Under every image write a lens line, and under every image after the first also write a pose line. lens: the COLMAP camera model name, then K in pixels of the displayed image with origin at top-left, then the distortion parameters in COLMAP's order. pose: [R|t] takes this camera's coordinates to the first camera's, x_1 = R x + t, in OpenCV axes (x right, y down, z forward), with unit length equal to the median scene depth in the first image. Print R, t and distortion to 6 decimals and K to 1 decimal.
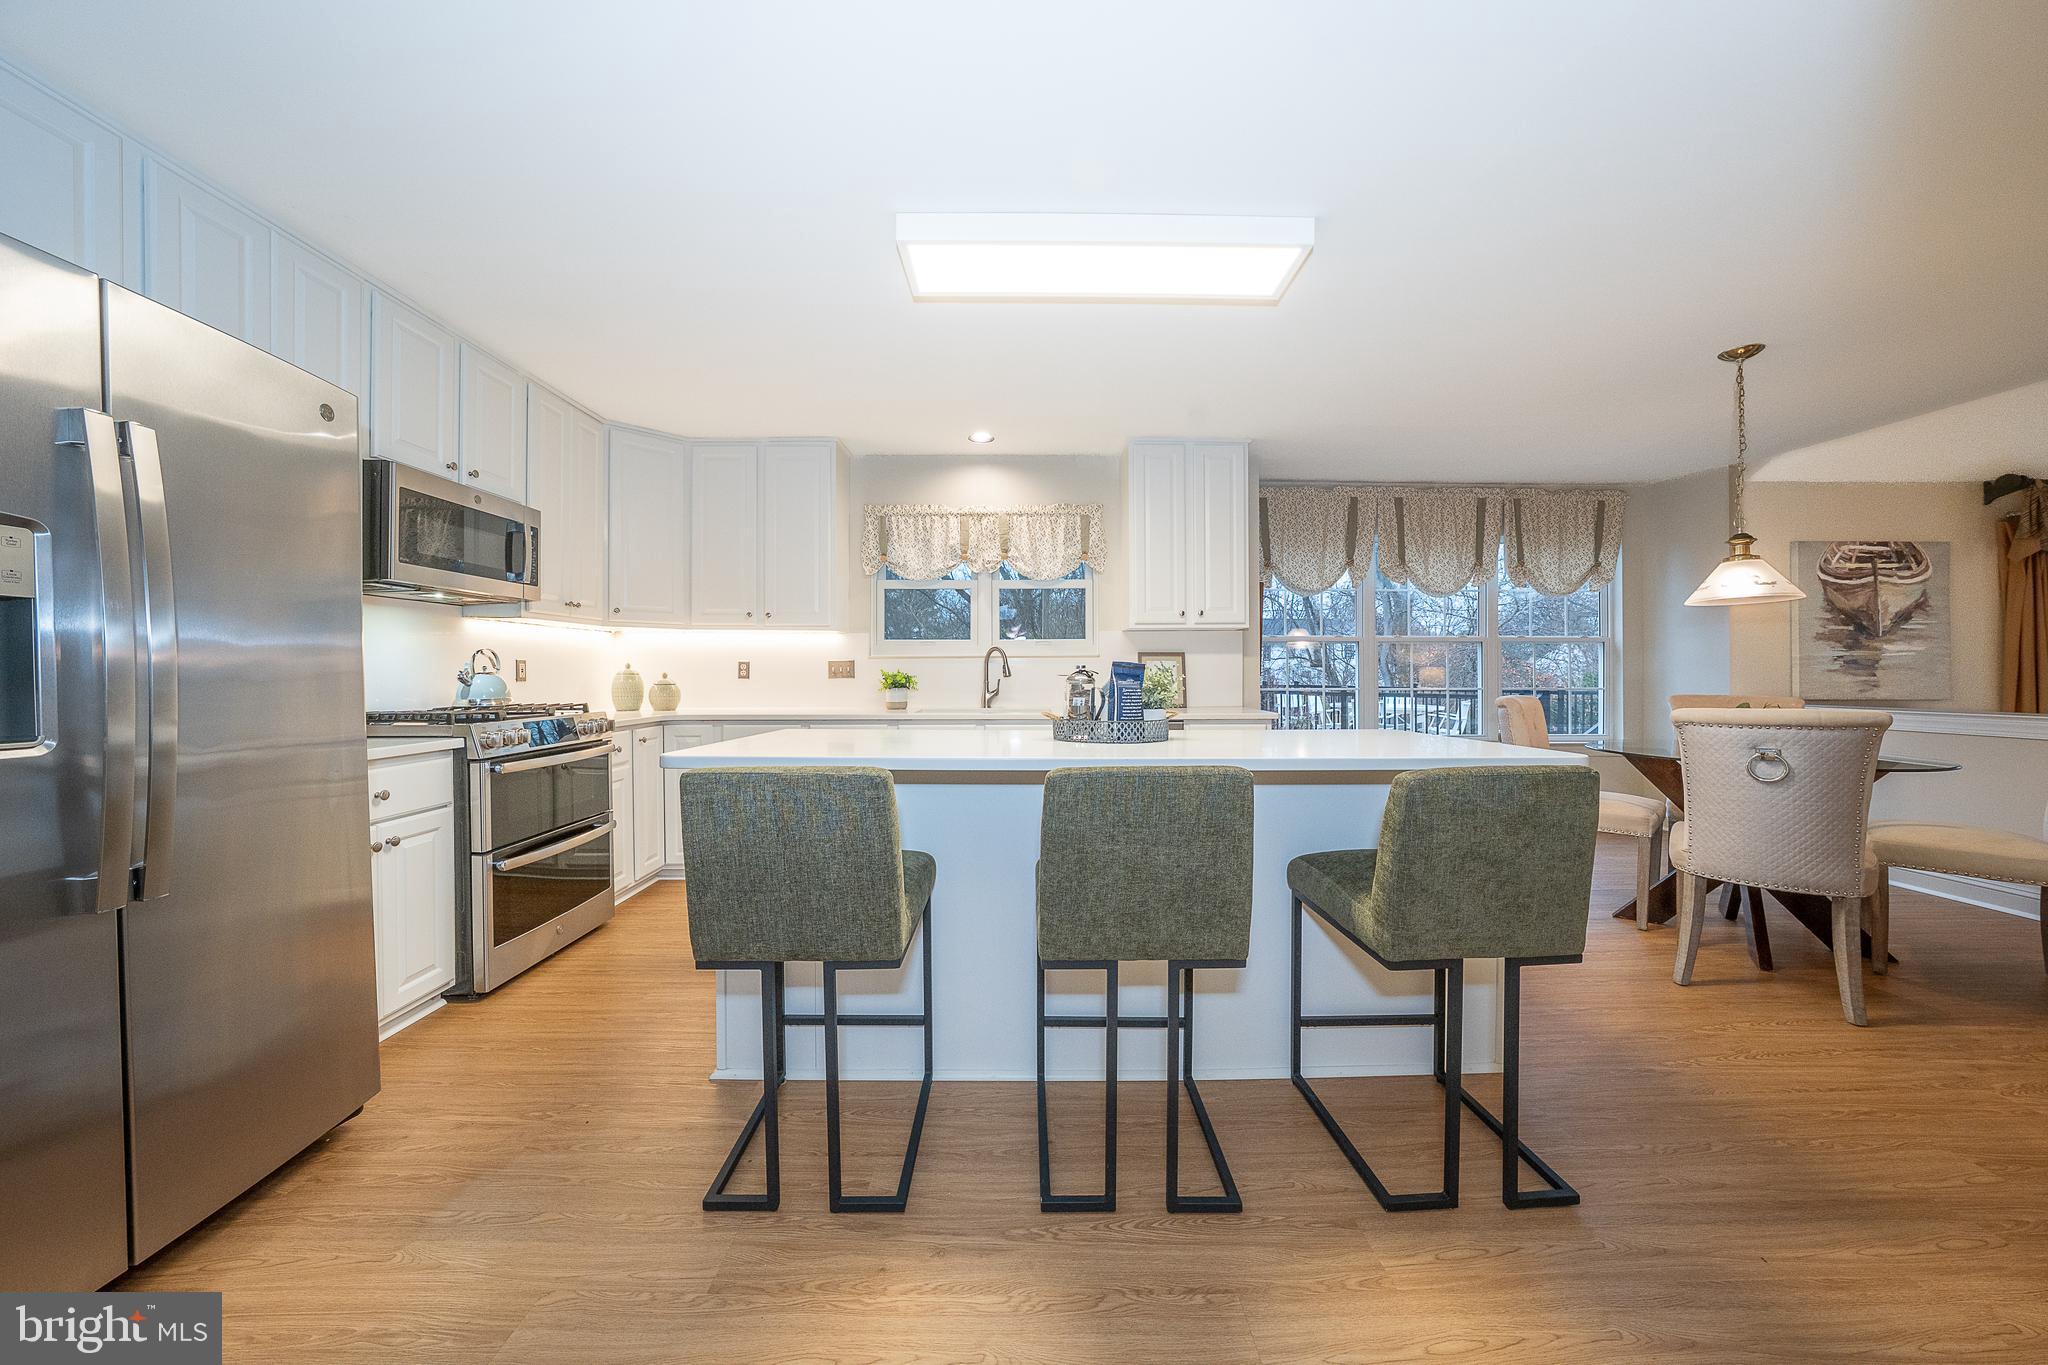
lens RADIAL K [[716.5, 0, 1021.6], [0, 716.5, 676.9], [0, 0, 1]] dist [-0.000627, -0.000035]
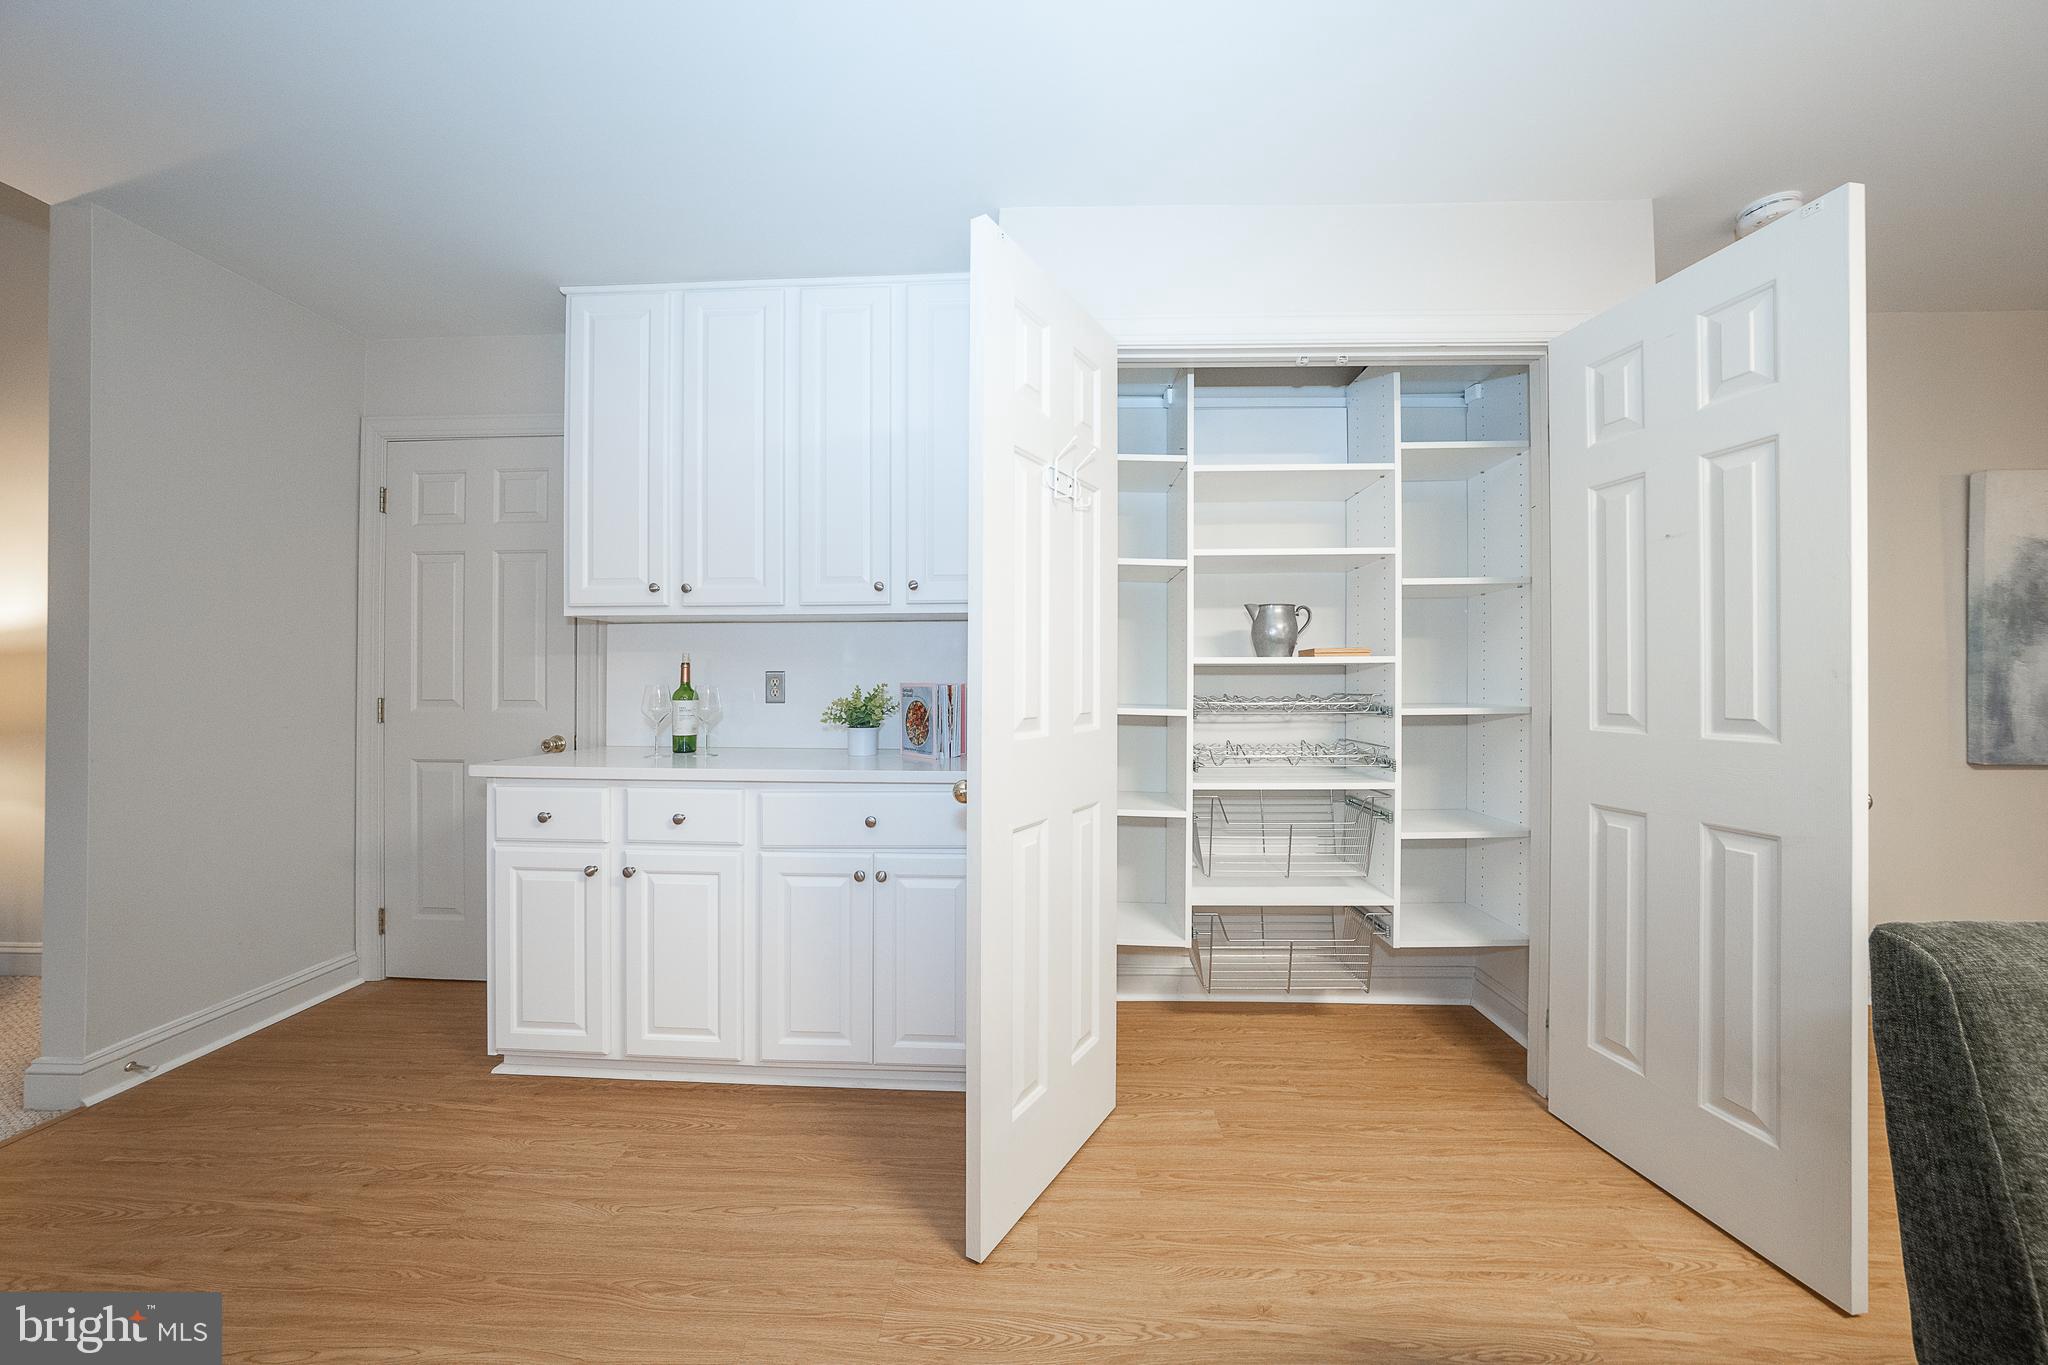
lens RADIAL K [[716.5, 0, 1021.6], [0, 716.5, 676.9], [0, 0, 1]] dist [-0.000627, -0.000035]
pose [[-0.998069, 0.000286, 0.062114, 0.050163], [0.000585, 0.999988, 0.004804, -0.015422], [-0.062112, 0.004831, -0.998057, 0.660758]]
